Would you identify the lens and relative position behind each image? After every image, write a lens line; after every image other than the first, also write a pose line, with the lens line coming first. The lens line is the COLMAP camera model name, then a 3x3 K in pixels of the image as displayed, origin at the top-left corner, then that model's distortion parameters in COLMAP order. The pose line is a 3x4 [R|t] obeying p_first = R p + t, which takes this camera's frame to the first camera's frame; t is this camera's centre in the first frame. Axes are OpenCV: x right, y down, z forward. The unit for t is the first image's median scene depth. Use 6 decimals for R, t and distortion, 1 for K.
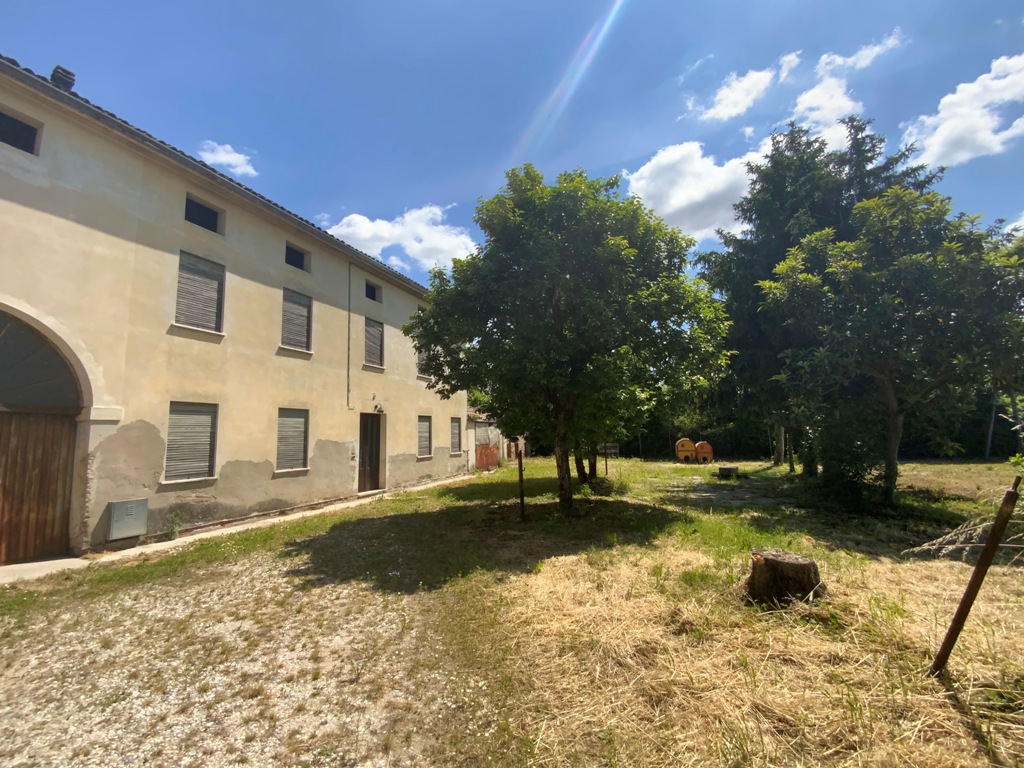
lens RADIAL K [[414.8, 0, 514.9], [0, 414.8, 387.0], [0, 0, 1]] dist [0.021446, -0.017013]
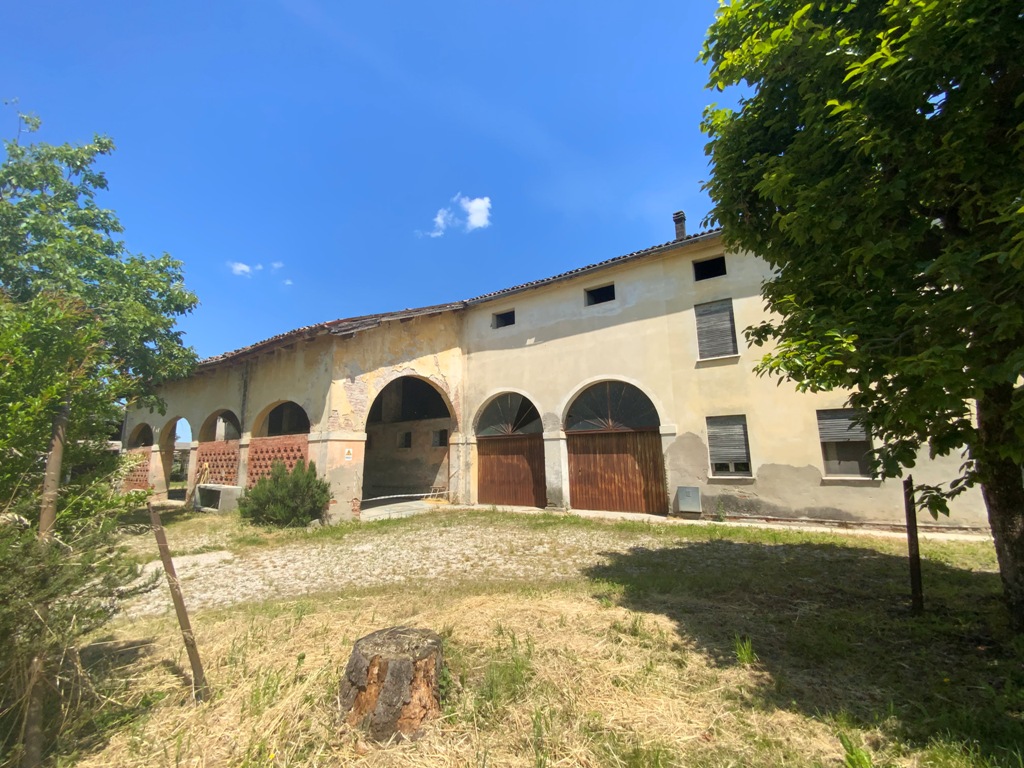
lens RADIAL K [[414.8, 0, 514.9], [0, 414.8, 387.0], [0, 0, 1]] dist [0.021446, -0.017013]
pose [[-0.184284, -0.129125, -0.974354, 0.618439], [0.142362, 0.977372, -0.156451, 0.062982], [0.972508, -0.167542, -0.161732, 0.635865]]
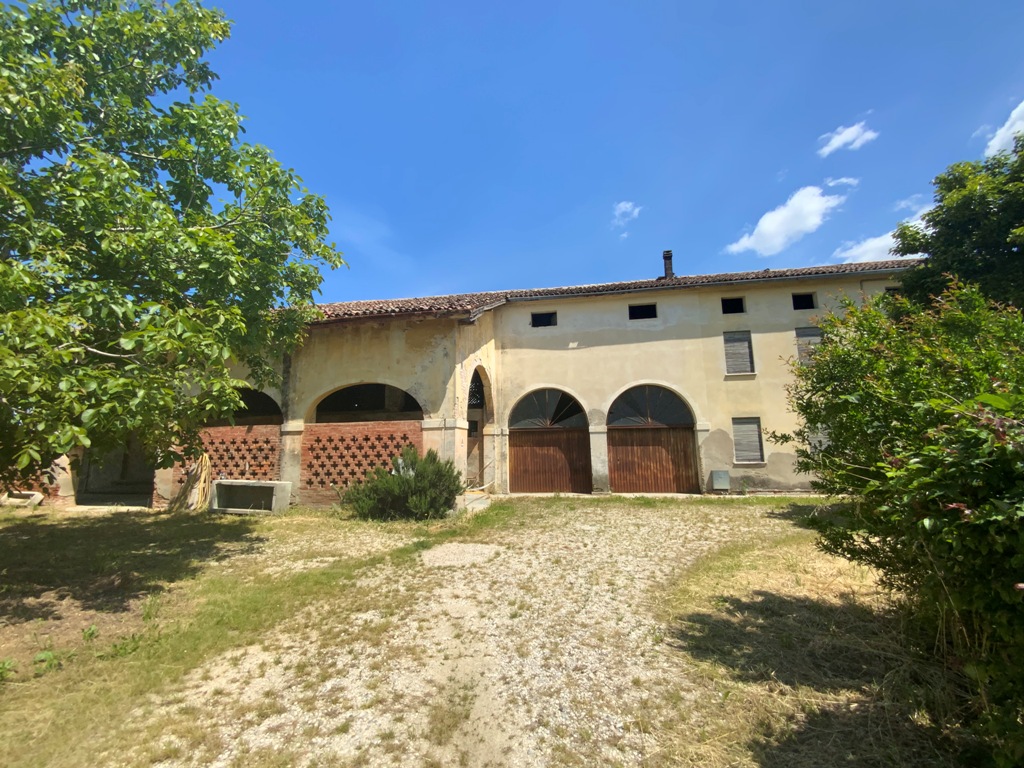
lens RADIAL K [[414.8, 0, 514.9], [0, 414.8, 387.0], [0, 0, 1]] dist [0.021446, -0.017013]
pose [[0.238013, -0.118123, -0.964052, 0.699020], [0.126080, 0.987936, -0.089922, -0.052858], [0.963044, -0.100145, 0.250034, -0.334594]]
